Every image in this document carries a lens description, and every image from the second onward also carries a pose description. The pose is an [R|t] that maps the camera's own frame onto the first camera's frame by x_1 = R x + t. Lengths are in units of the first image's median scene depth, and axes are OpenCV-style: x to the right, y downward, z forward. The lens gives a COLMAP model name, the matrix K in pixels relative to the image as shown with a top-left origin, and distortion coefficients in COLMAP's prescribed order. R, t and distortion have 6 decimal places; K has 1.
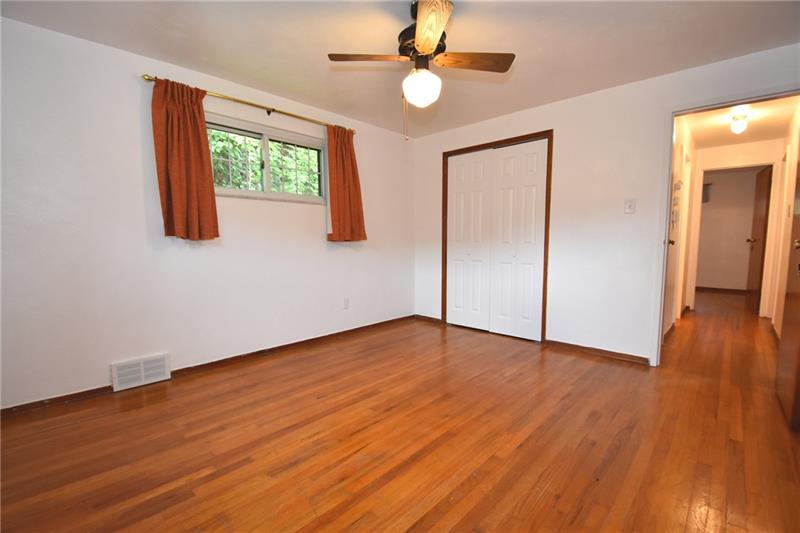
lens RADIAL K [[359.1, 0, 394.0], [0, 359.1, 265.6], [0, 0, 1]] dist [0.001597, -0.000591]
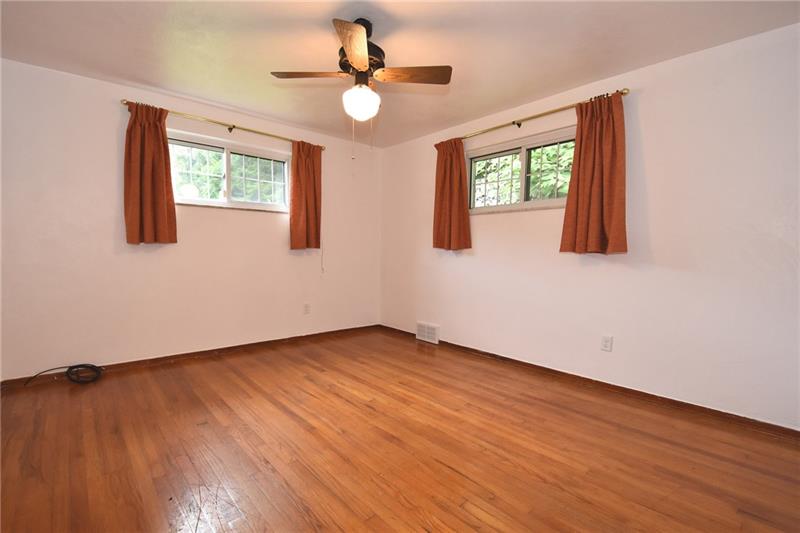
lens RADIAL K [[359.1, 0, 394.0], [0, 359.1, 265.6], [0, 0, 1]] dist [0.001597, -0.000591]
pose [[-0.073993, 0.046995, -0.996151, 0.912750], [-0.084303, 0.995019, 0.053204, -0.074306], [0.993689, 0.087915, -0.069663, 0.983115]]
